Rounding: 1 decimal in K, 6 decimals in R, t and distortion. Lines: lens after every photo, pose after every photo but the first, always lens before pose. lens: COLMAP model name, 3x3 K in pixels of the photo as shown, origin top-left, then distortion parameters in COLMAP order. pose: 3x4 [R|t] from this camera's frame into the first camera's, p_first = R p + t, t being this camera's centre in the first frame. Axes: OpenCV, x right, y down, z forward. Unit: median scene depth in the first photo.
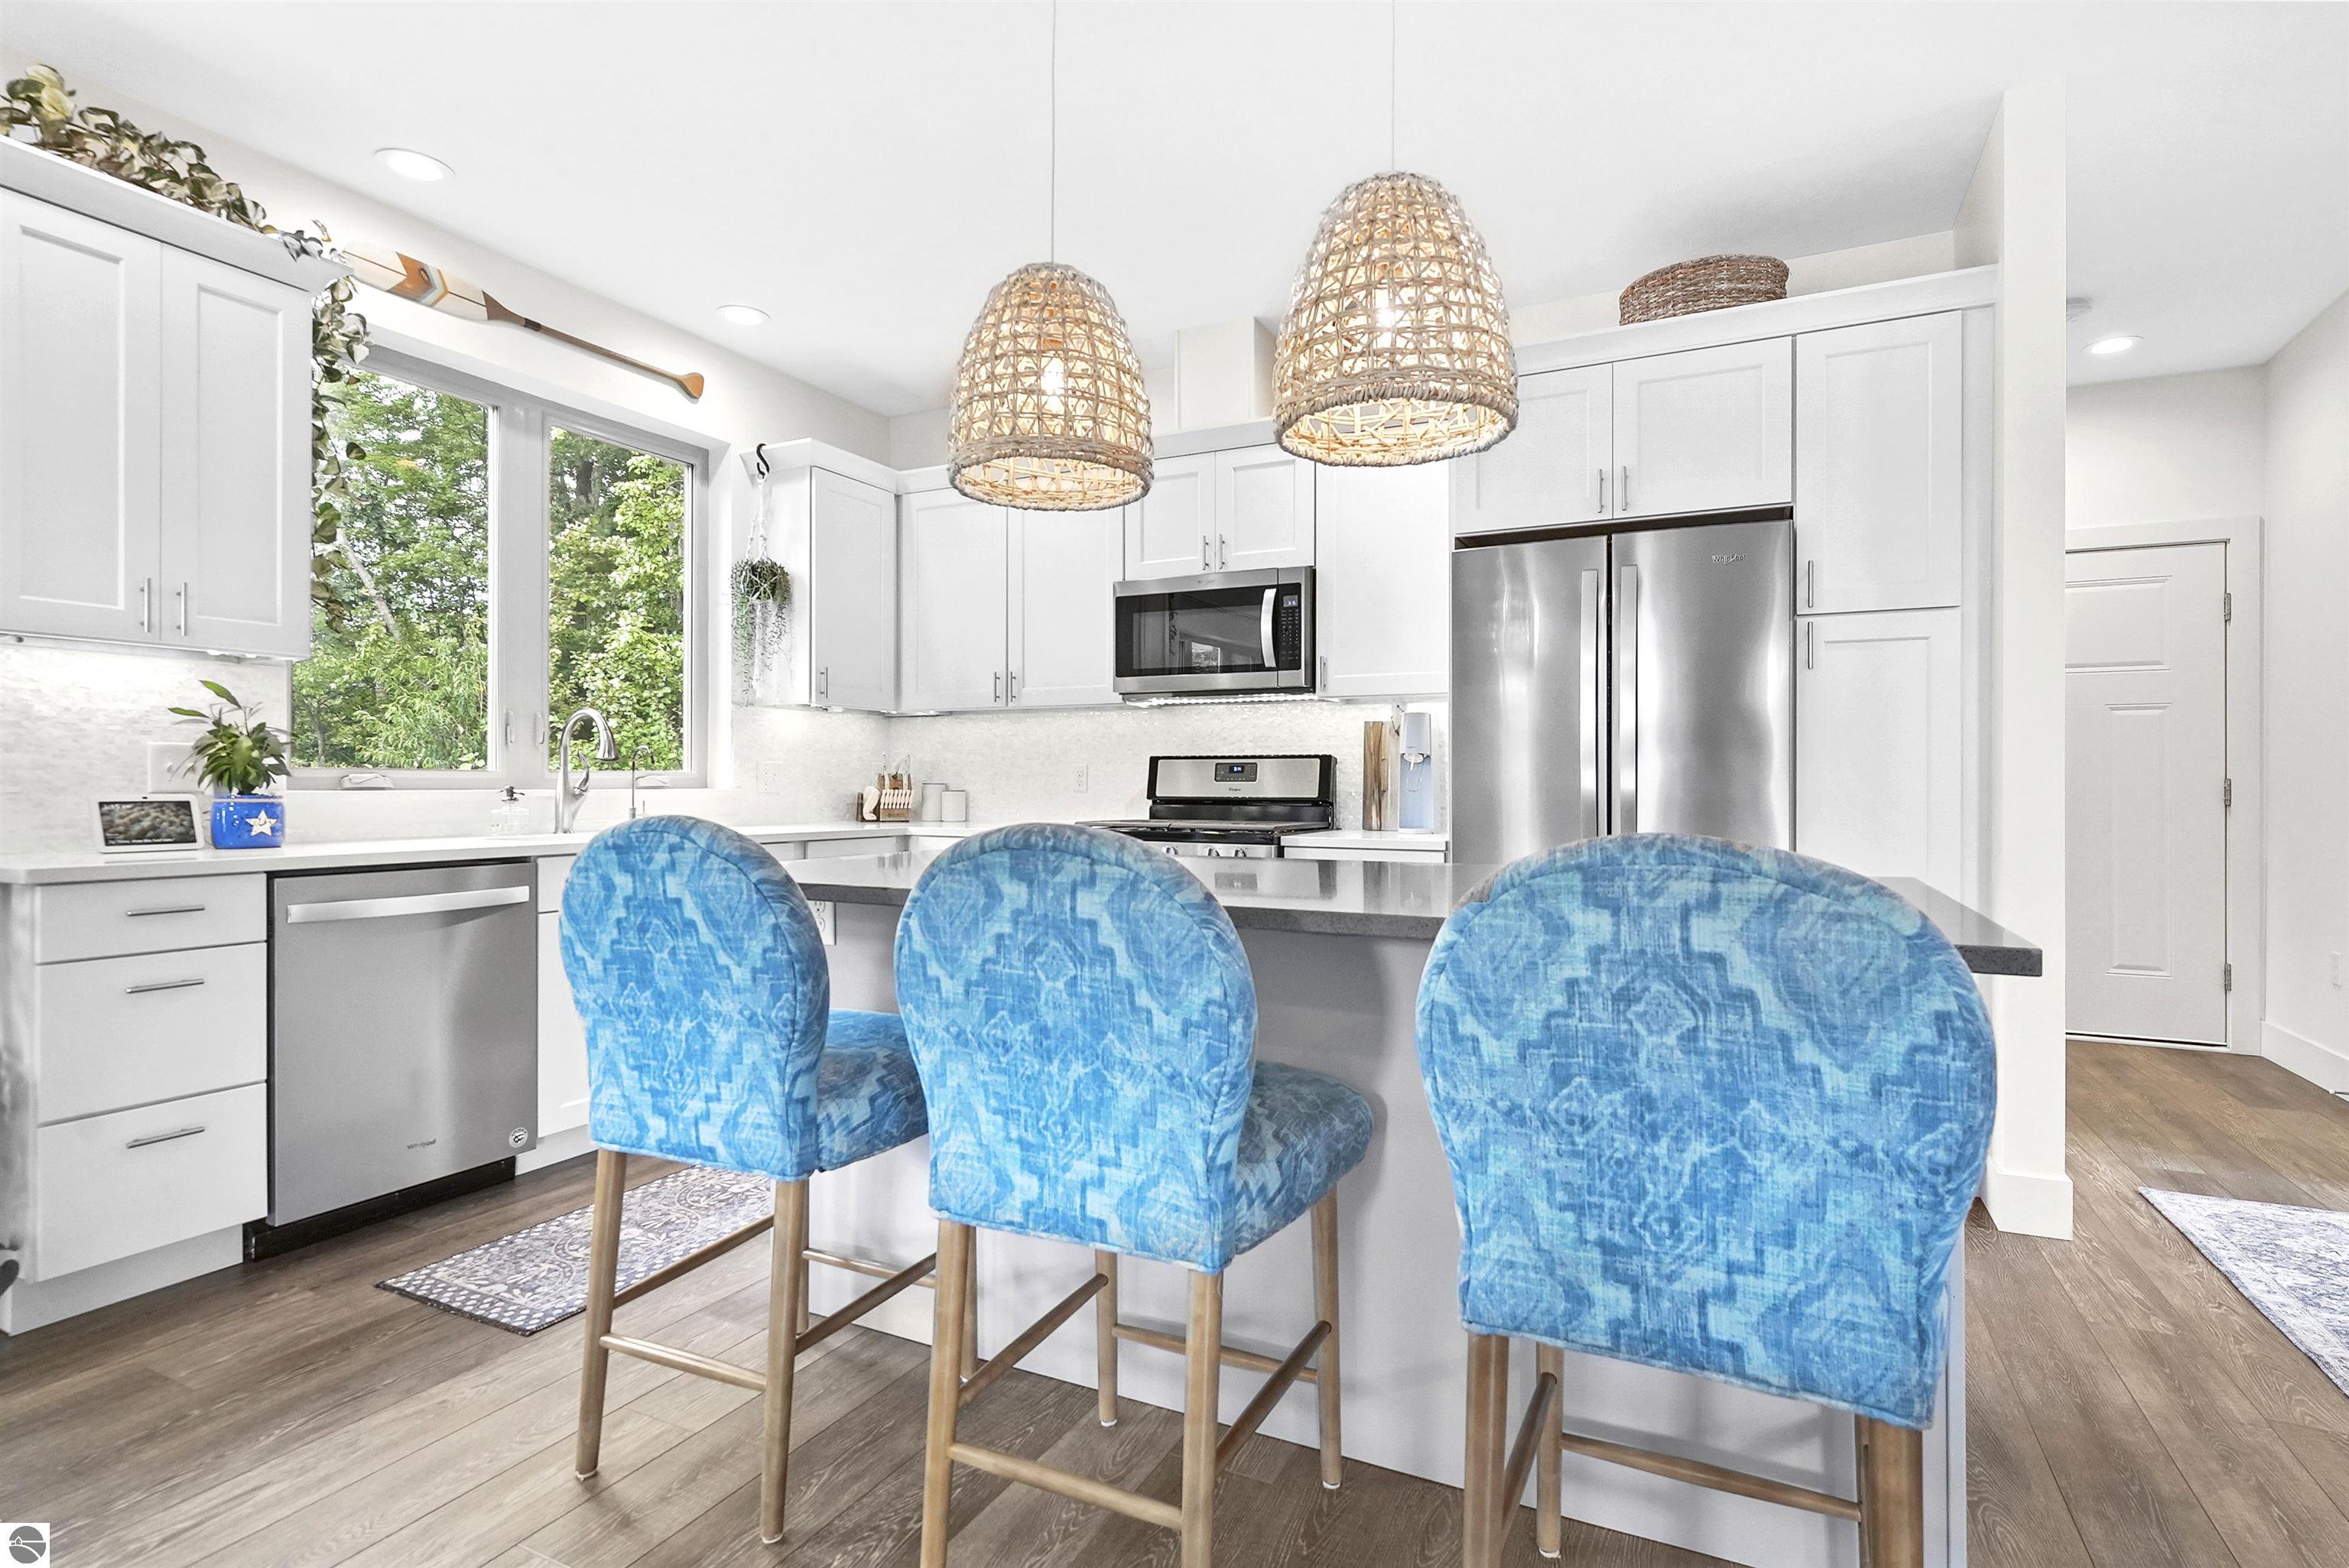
lens RADIAL K [[1156.9, 0, 1174.5], [0, 1156.9, 784.0], [0, 0, 1]] dist [0.000264, -0.000001]
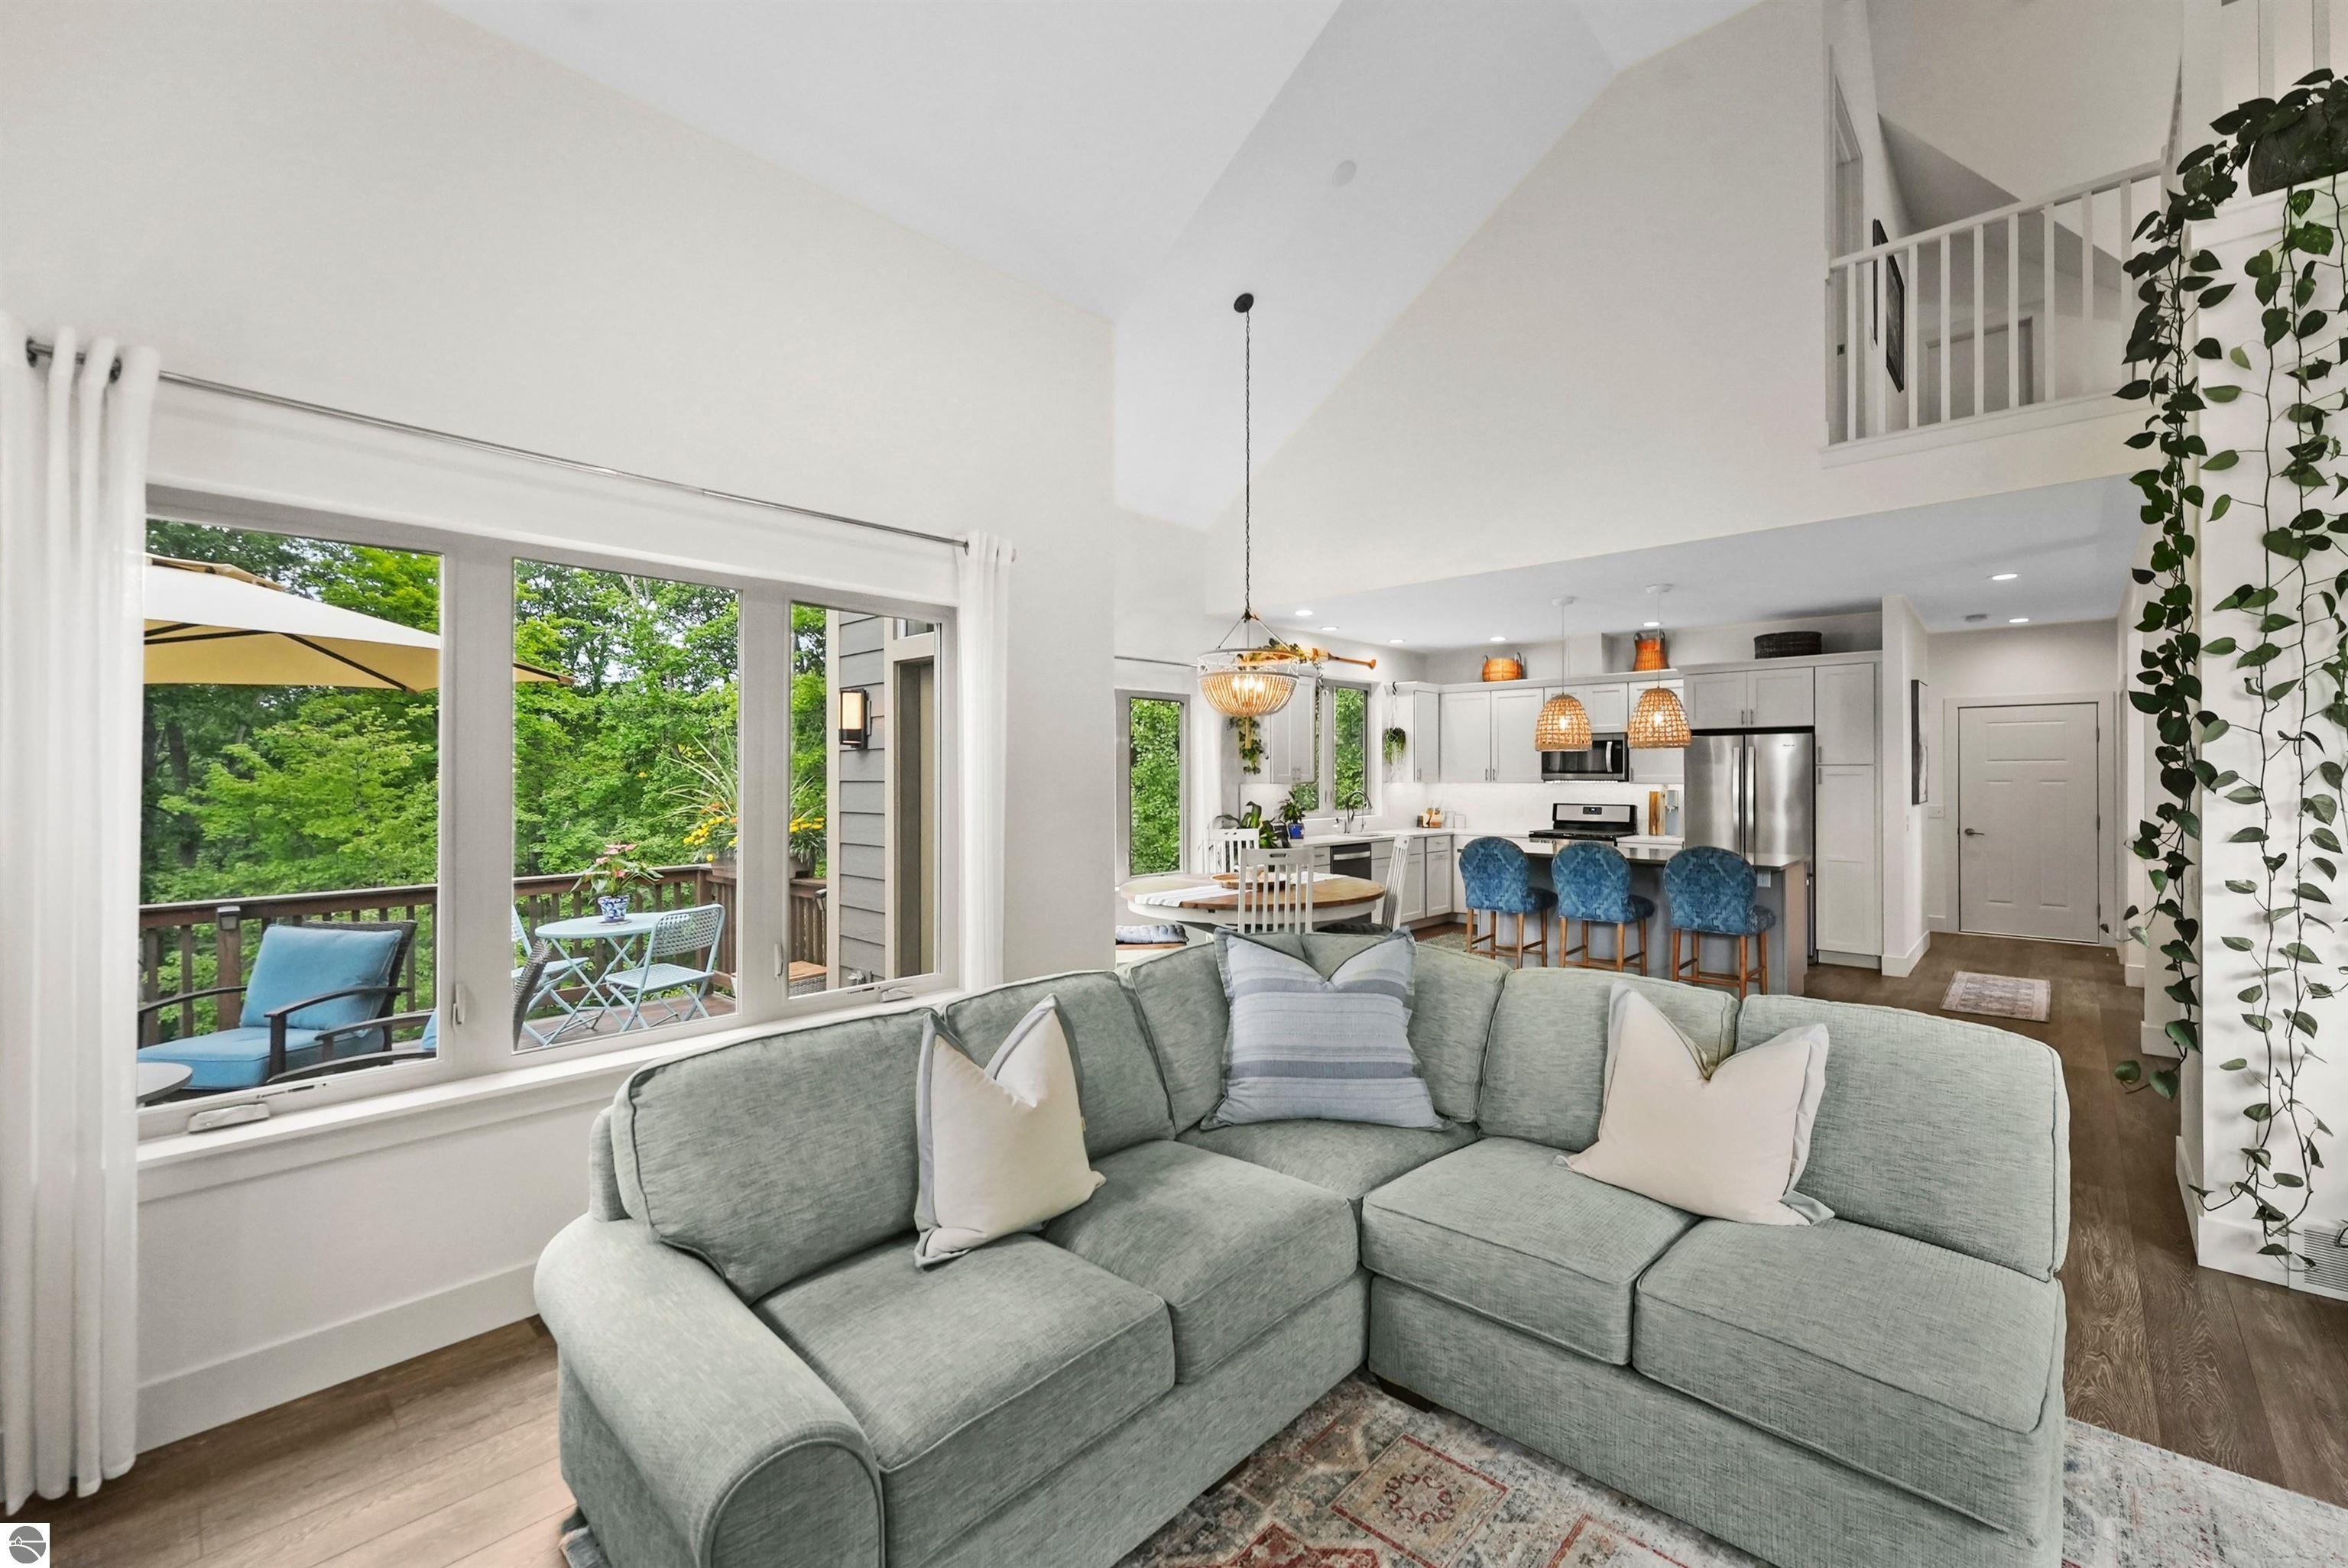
lens RADIAL K [[995.8, 0, 1174.0], [0, 995.8, 784.0], [0, 0, 1]] dist [-0.001574, -0.000069]
pose [[0.962315, -0.000732, -0.271936, -0.240051], [0.003592, 0.999943, 0.010022, -0.096603], [0.271913, -0.010621, 0.962263, -1.351850]]
